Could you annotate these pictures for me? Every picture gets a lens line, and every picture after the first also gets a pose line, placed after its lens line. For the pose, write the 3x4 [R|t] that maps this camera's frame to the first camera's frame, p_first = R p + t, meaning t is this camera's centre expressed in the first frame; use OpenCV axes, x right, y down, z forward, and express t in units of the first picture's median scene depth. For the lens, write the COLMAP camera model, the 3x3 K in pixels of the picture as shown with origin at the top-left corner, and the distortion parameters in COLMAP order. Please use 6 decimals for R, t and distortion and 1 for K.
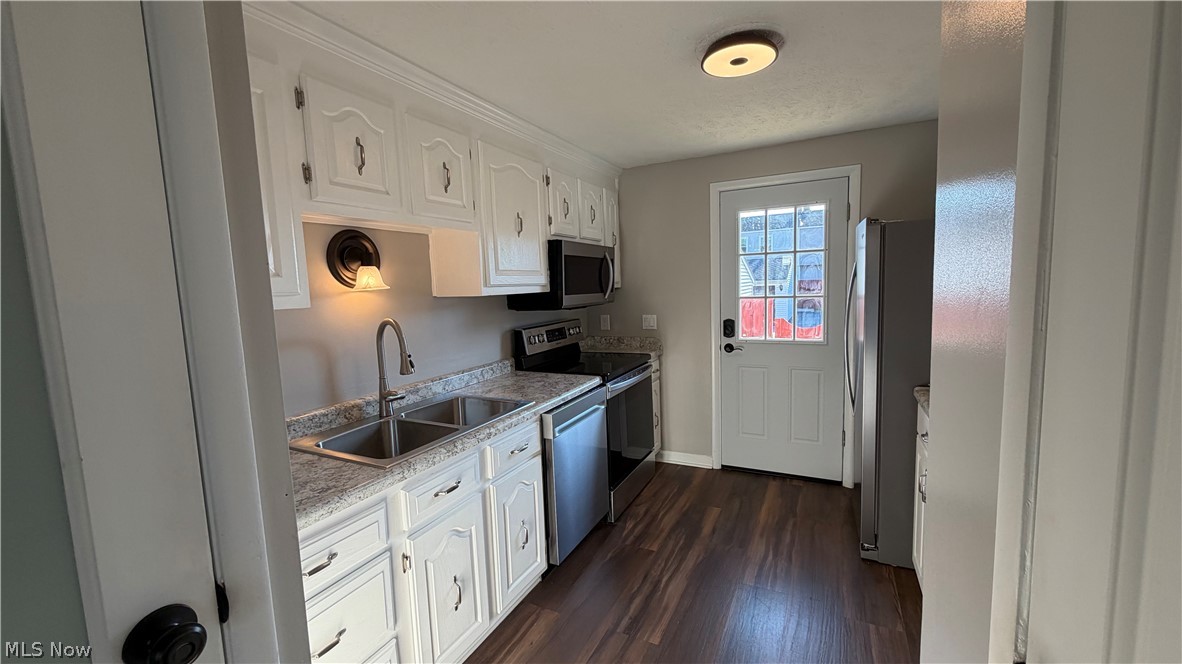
lens RADIAL K [[472.2, 0, 594.8], [0, 472.2, 332.1], [0, 0, 1]] dist [0.000261, 0.000089]
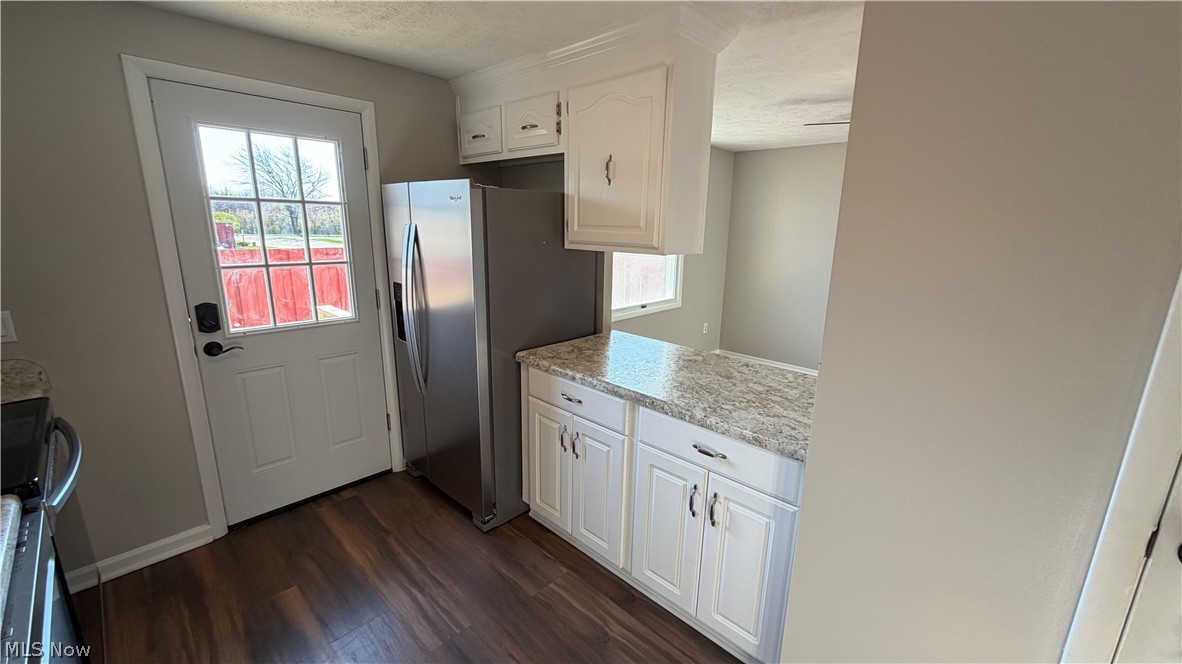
lens RADIAL K [[472.2, 0, 594.8], [0, 472.2, 332.1], [0, 0, 1]] dist [0.000261, 0.000089]
pose [[0.287421, -0.178088, 0.941102, -0.216553], [0.070561, 0.983829, 0.164623, -0.077860], [-0.955202, 0.019089, 0.295339, 0.461000]]
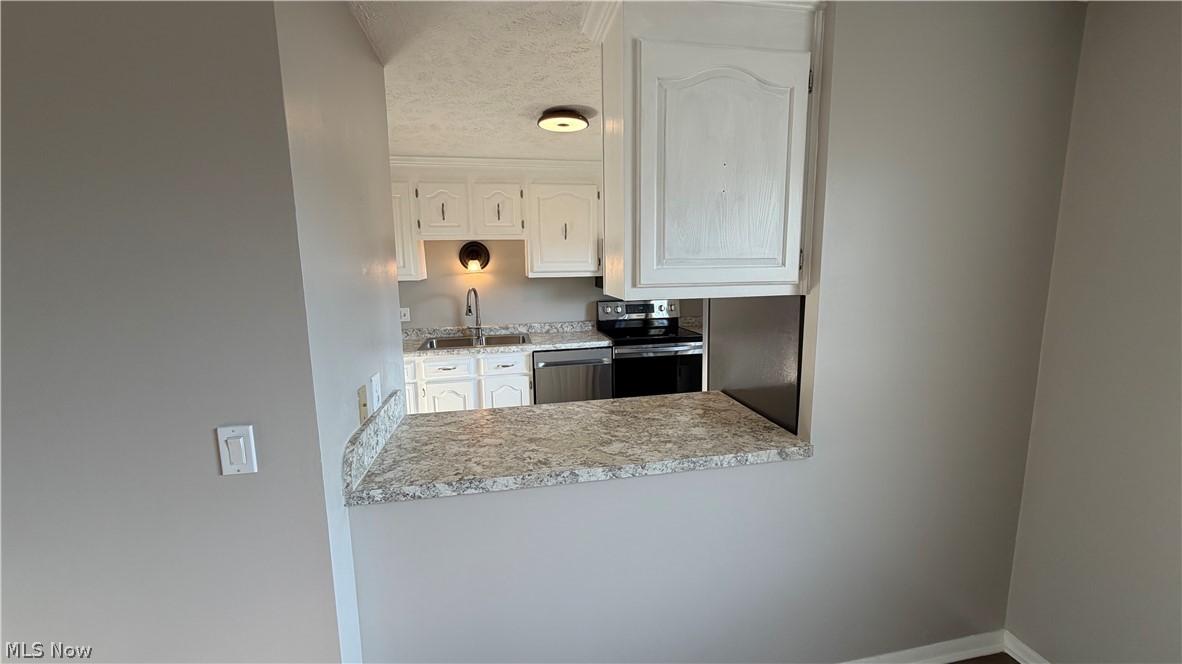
lens RADIAL K [[472.2, 0, 594.8], [0, 472.2, 332.1], [0, 0, 1]] dist [0.000261, 0.000089]
pose [[0.609585, 0.142179, -0.779866, 1.145784], [-0.087921, 0.989841, 0.111737, -0.086119], [0.787830, 0.000454, 0.615893, 0.140214]]
